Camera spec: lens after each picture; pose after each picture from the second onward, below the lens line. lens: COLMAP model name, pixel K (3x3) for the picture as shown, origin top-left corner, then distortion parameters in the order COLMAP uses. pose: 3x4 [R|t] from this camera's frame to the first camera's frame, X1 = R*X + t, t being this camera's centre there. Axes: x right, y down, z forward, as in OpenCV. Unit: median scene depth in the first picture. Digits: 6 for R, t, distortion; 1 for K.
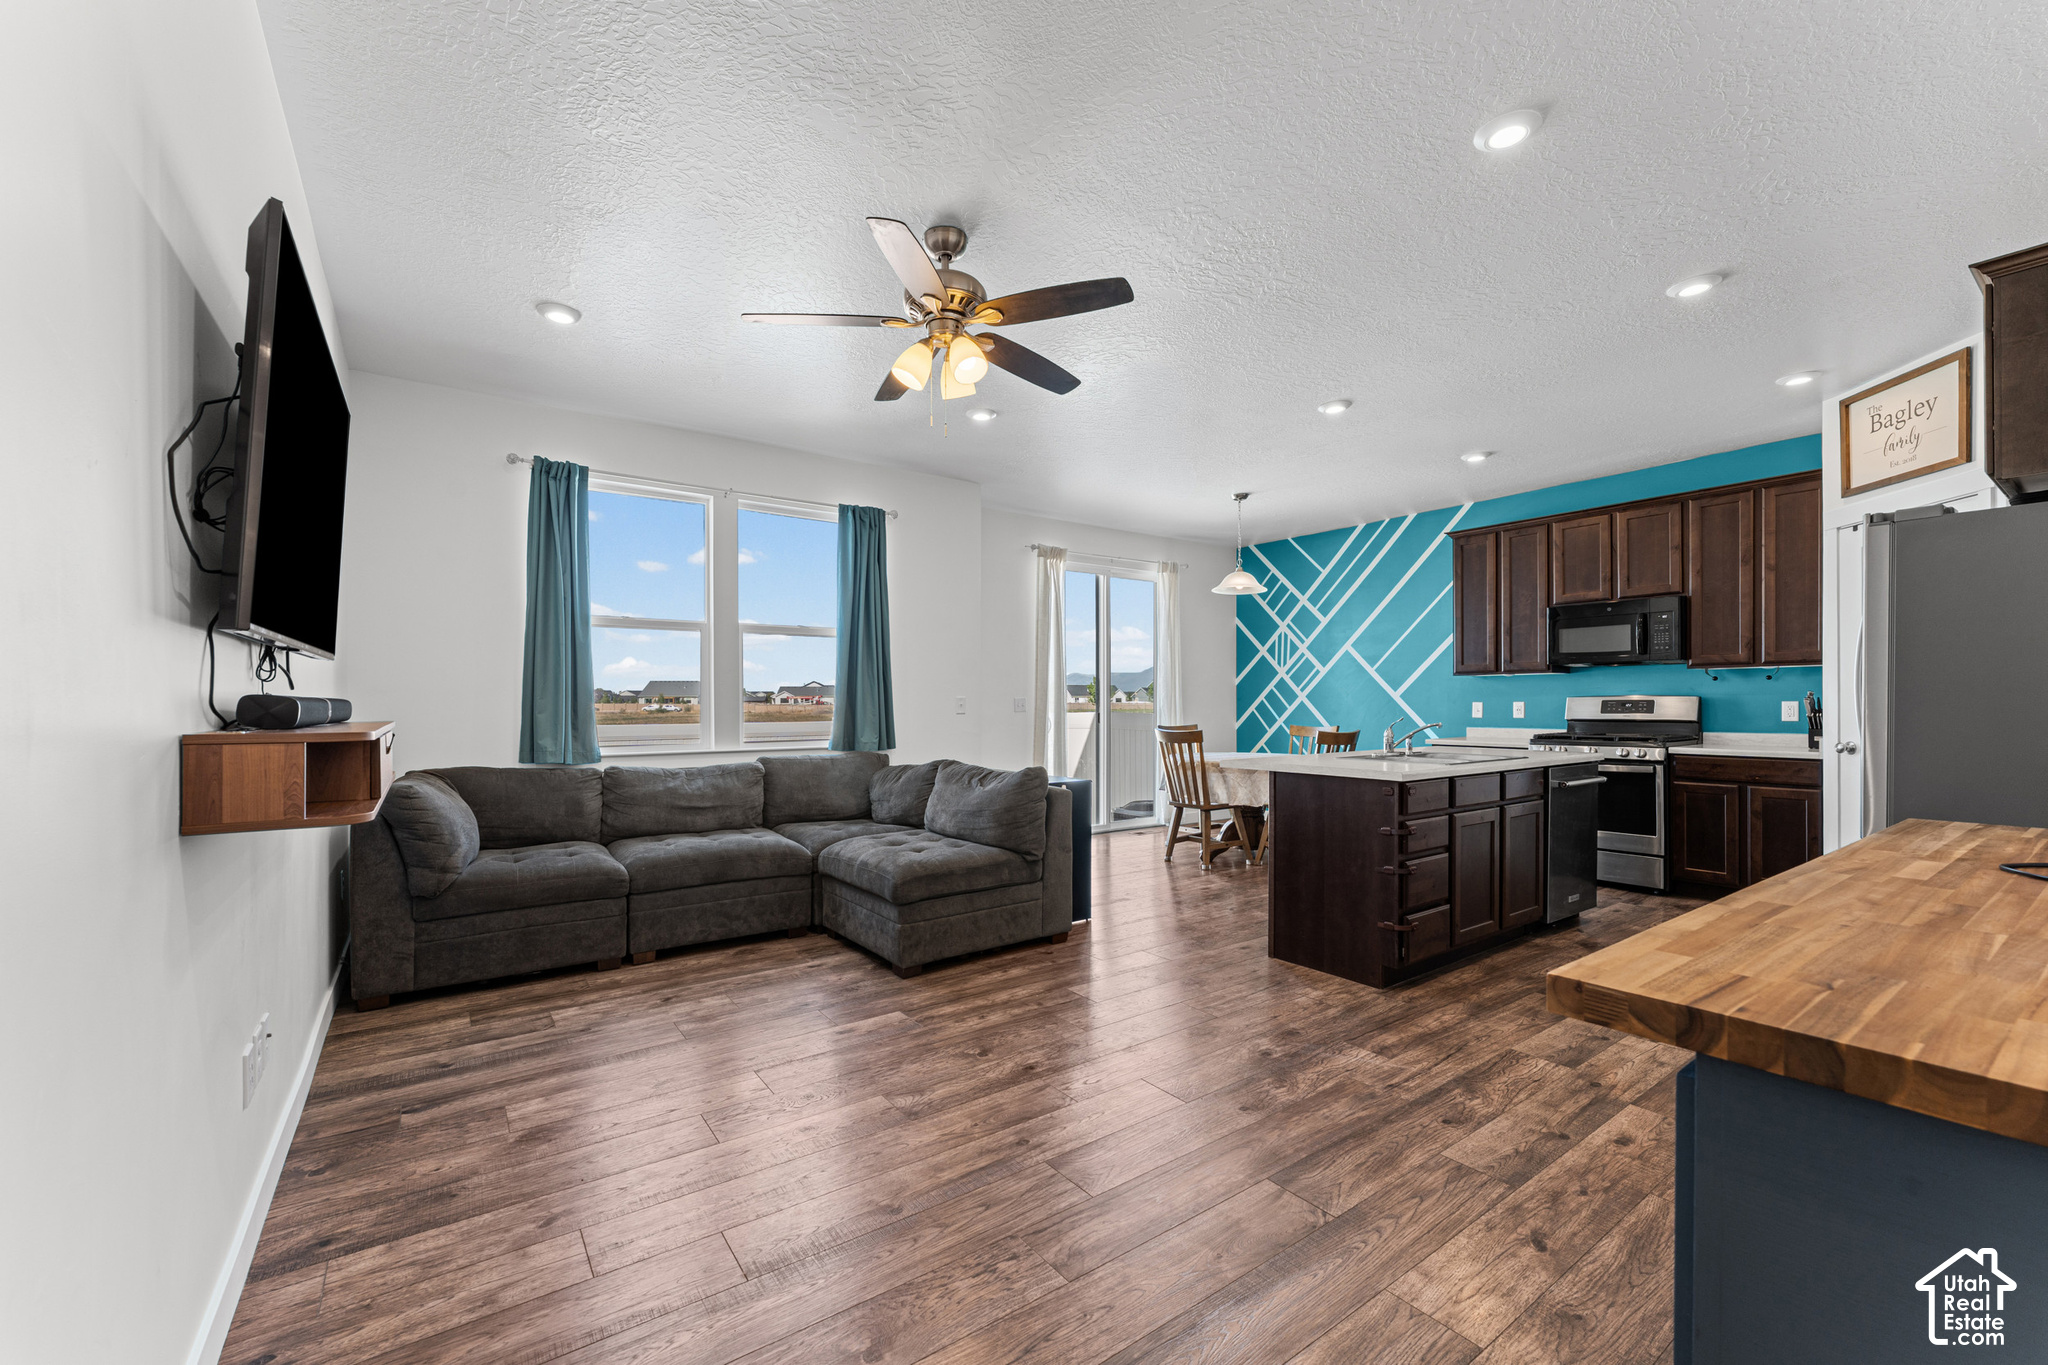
lens RADIAL K [[826.4, 0, 1013.5], [0, 826.4, 697.3], [0, 0, 1]] dist [0.004236, 0.002465]
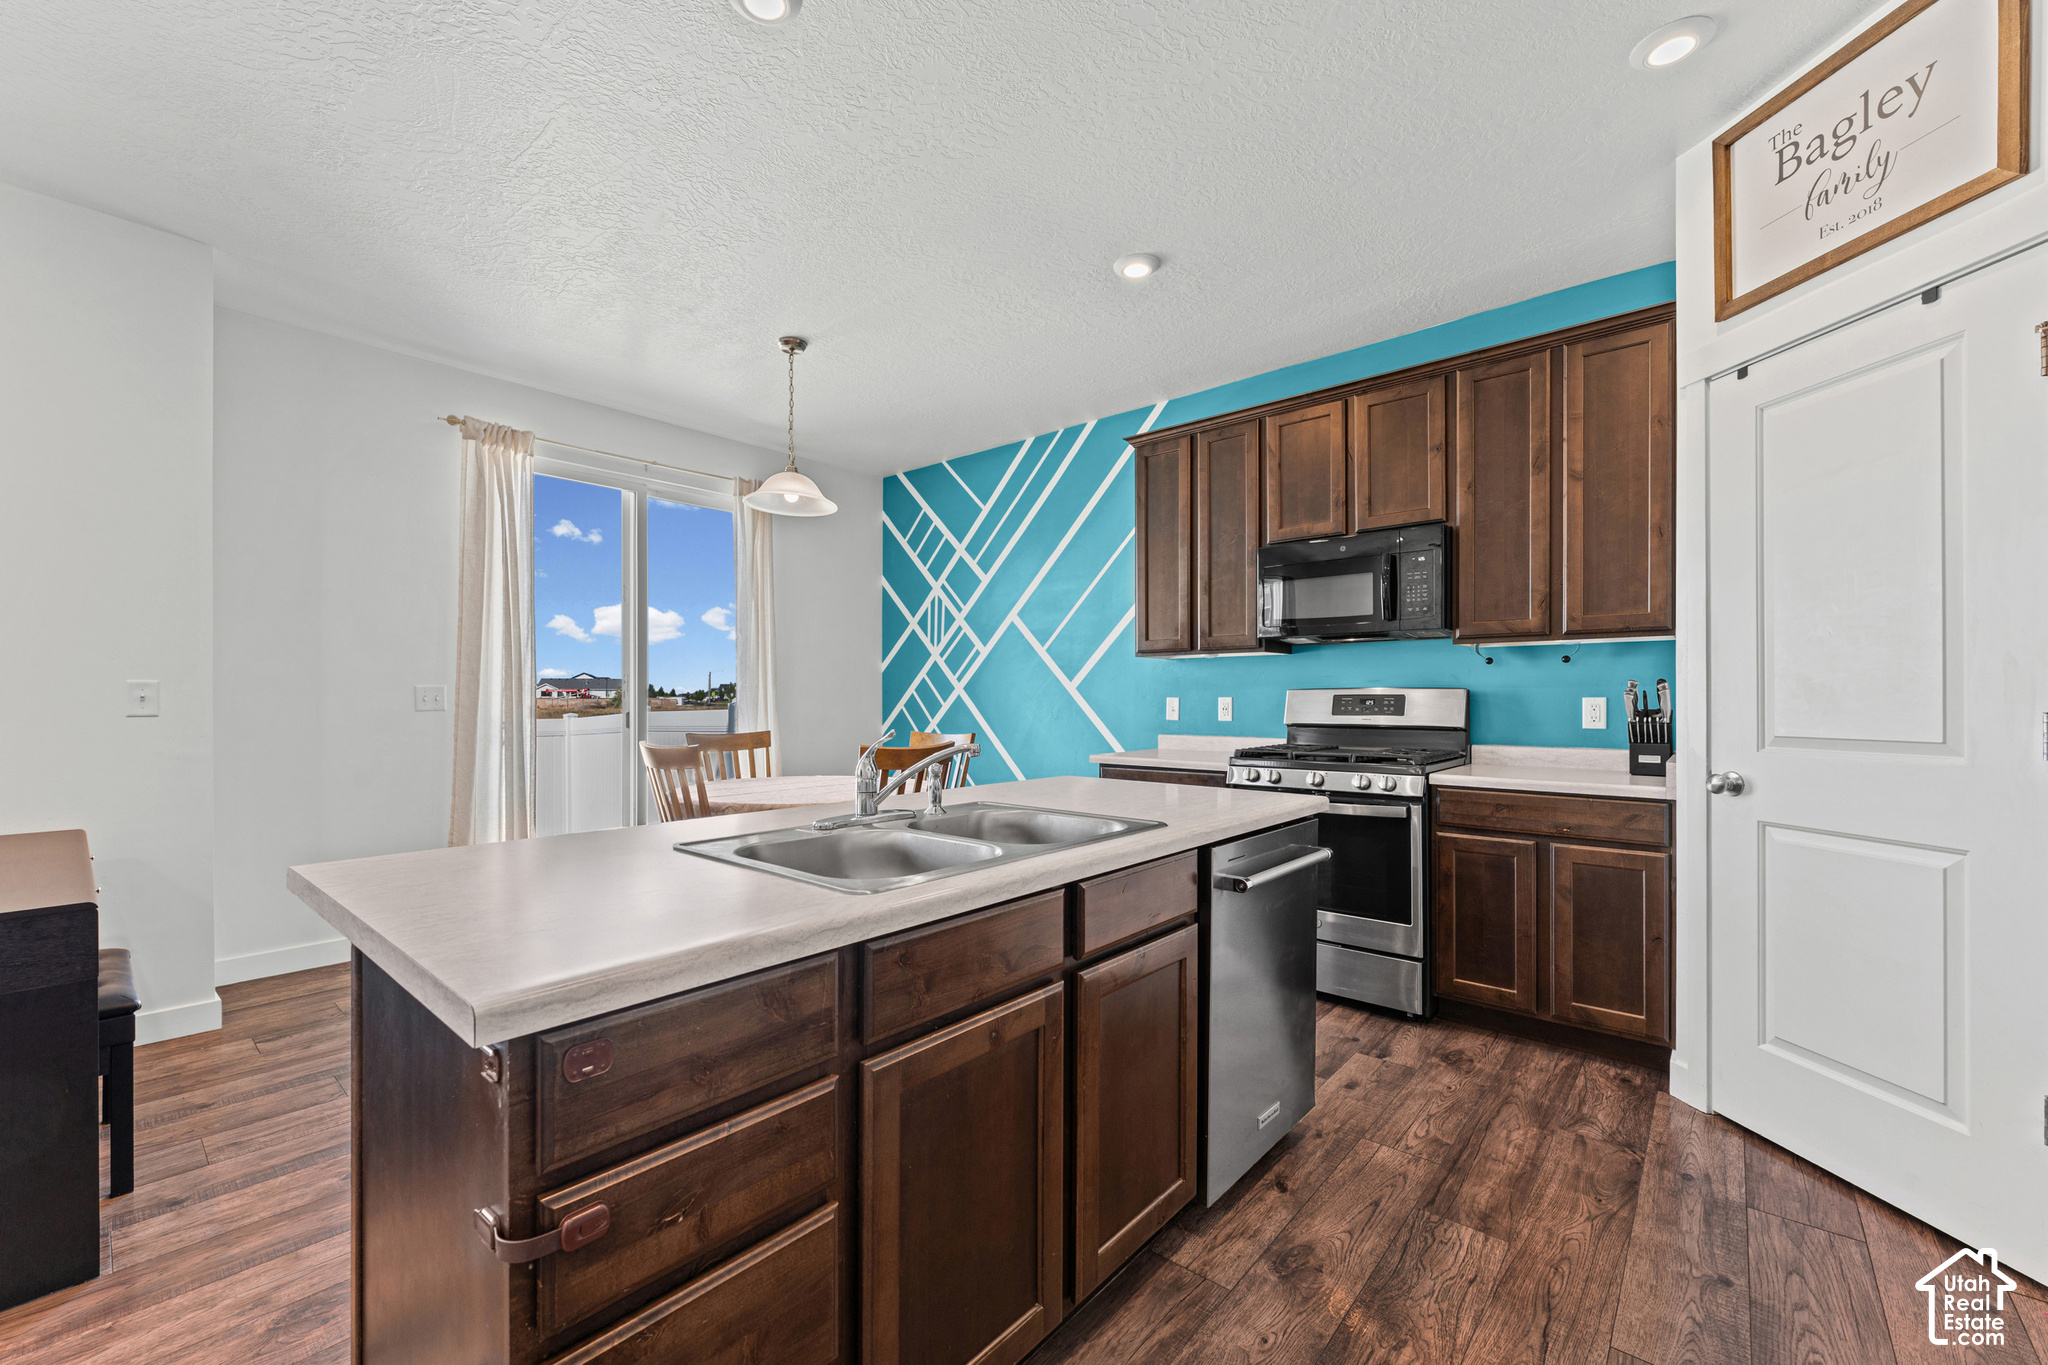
lens RADIAL K [[826.4, 0, 1019.3], [0, 826.4, 691.7], [0, 0, 1]] dist [0.004236, 0.002465]
pose [[0.968439, 0.003972, 0.249219, 0.335235], [-0.003854, 0.999992, -0.000960, 0.002840], [-0.249221, -0.000030, 0.968447, 0.468197]]
